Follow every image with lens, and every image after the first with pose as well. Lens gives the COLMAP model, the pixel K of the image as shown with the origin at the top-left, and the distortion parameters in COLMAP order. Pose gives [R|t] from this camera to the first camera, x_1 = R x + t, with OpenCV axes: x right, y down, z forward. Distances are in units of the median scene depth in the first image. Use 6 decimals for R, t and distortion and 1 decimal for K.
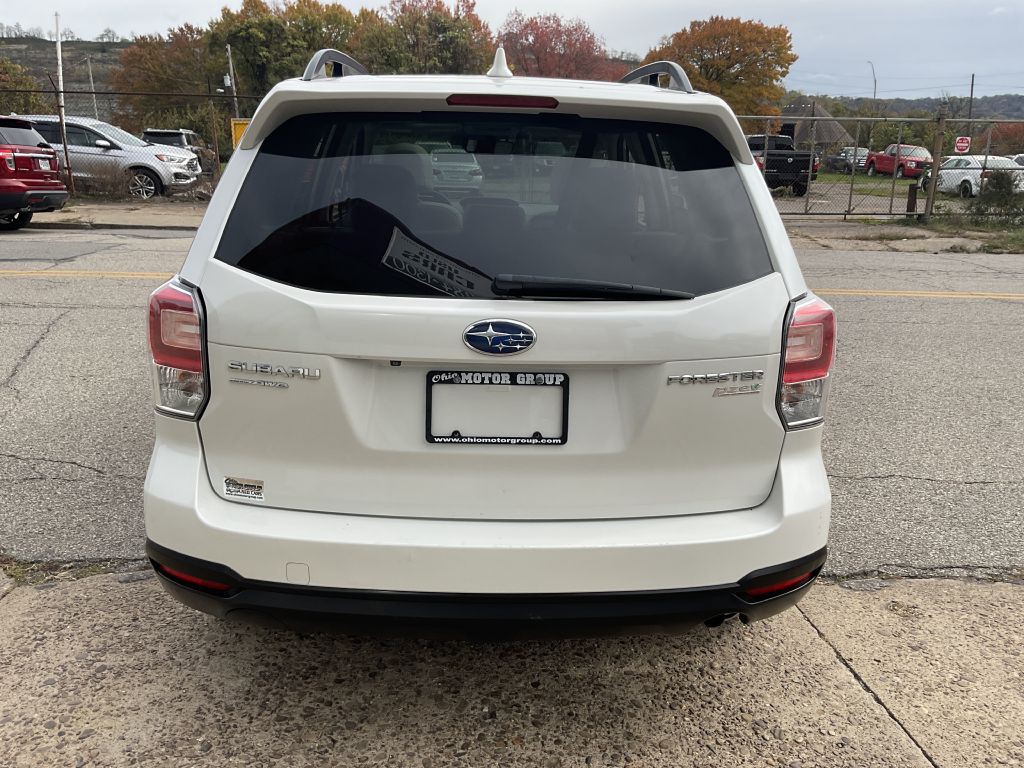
lens RADIAL K [[848.8, 0, 524.4], [0, 848.8, 367.9], [0, 0, 1]] dist [0.042884, -0.084865]
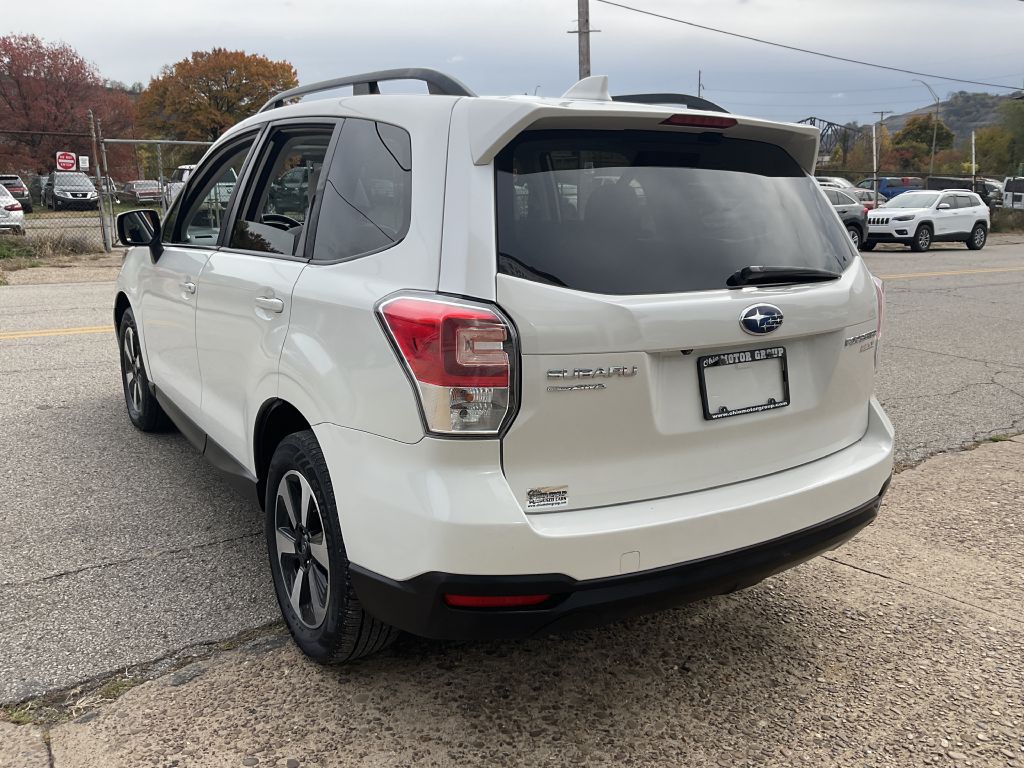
lens RADIAL K [[848.8, 0, 510.6], [0, 848.8, 371.3], [0, 0, 1]] dist [0.042884, -0.084865]
pose [[0.859802, -0.122300, 0.495766, -0.642401], [0.138333, 0.990376, 0.004405, -0.012658], [-0.491534, 0.064793, 0.868445, 0.105283]]
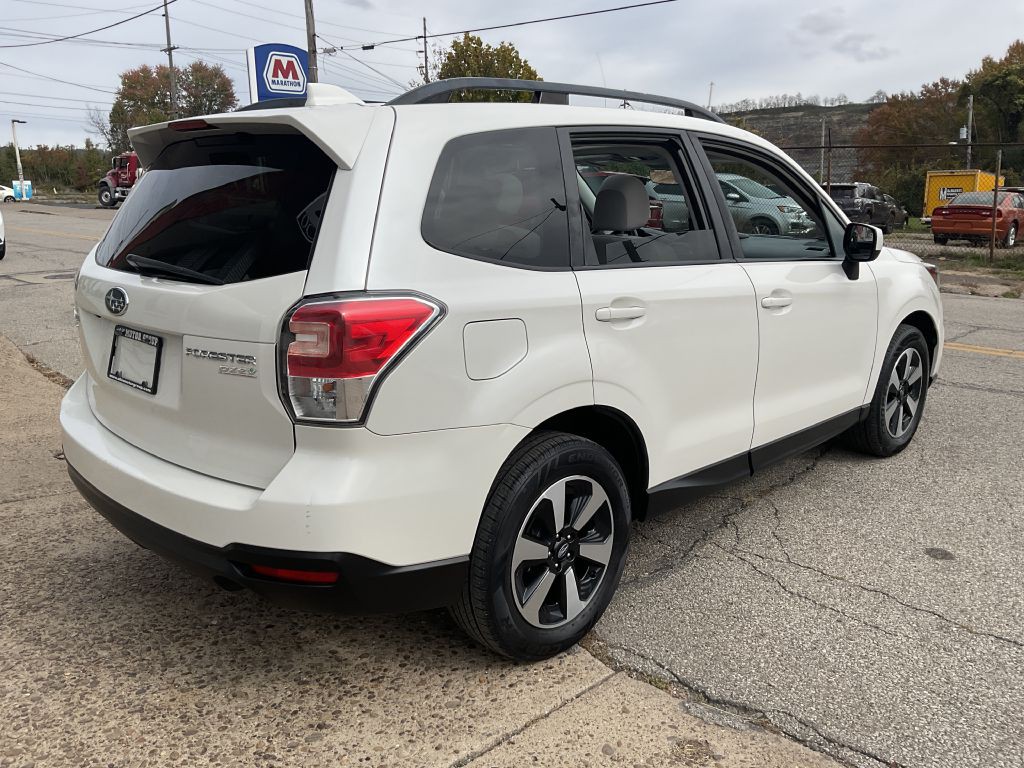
lens RADIAL K [[848.8, 0, 514.9], [0, 848.8, 383.5], [0, 0, 1]] dist [0.042884, -0.084865]
pose [[0.686361, 0.140113, -0.713636, 0.985811], [-0.172408, 0.984642, 0.027503, -0.038179], [0.706530, 0.104160, 0.699976, 0.383550]]
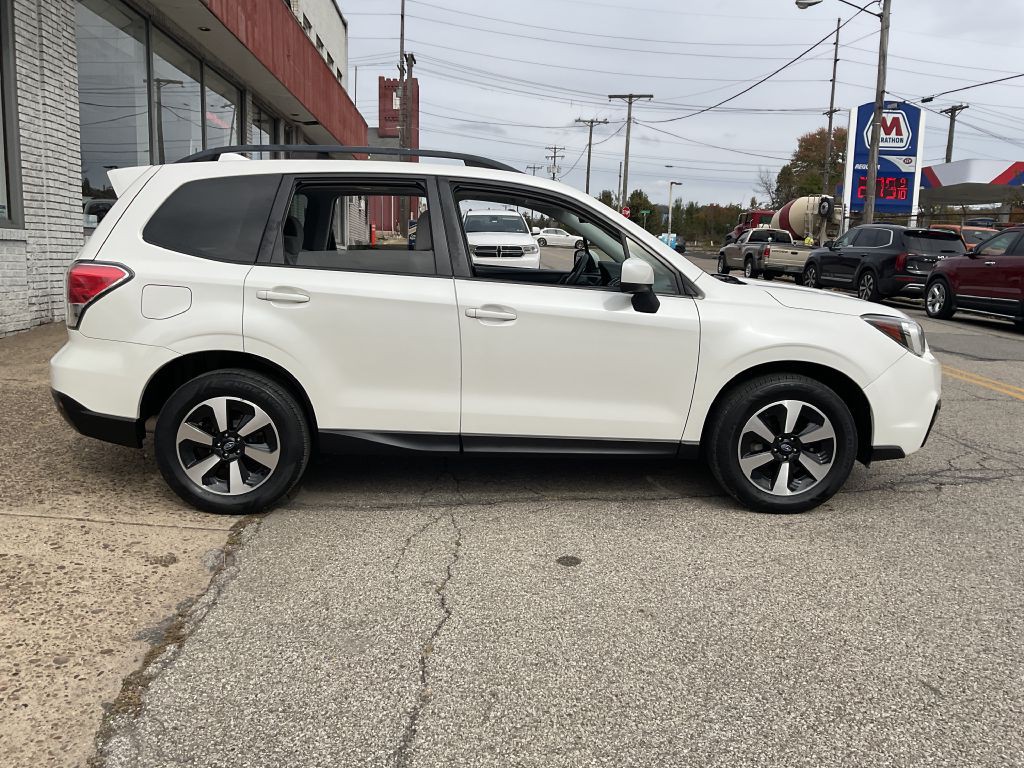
lens RADIAL K [[848.8, 0, 511.9], [0, 848.8, 383.0], [0, 0, 1]] dist [0.042884, -0.084865]
pose [[0.008445, 0.148367, -0.988896, 1.916545], [-0.286545, 0.947819, 0.139757, -0.316110], [0.958030, 0.282183, 0.050518, 1.609163]]
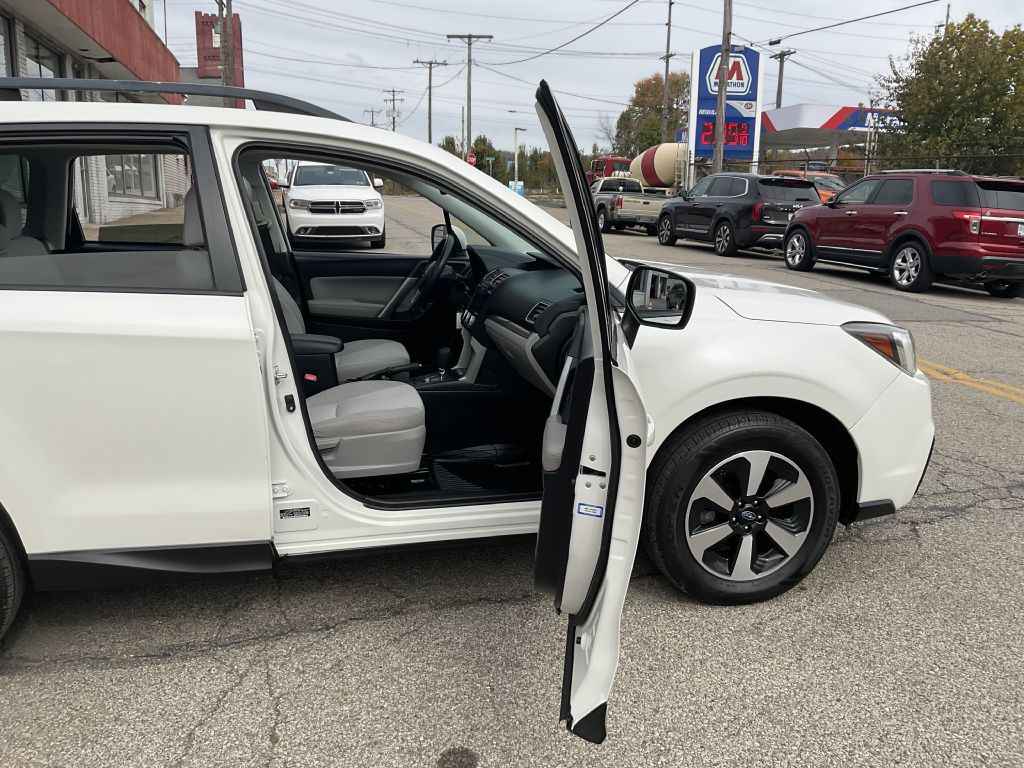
lens RADIAL K [[848.8, 0, 512.8], [0, 848.8, 388.7], [0, 0, 1]] dist [0.042884, -0.084865]
pose [[0.187106, 0.207560, -0.960162, 1.313591], [-0.265108, 0.951826, 0.154096, -0.381529], [0.945891, 0.225714, 0.233118, 1.618402]]
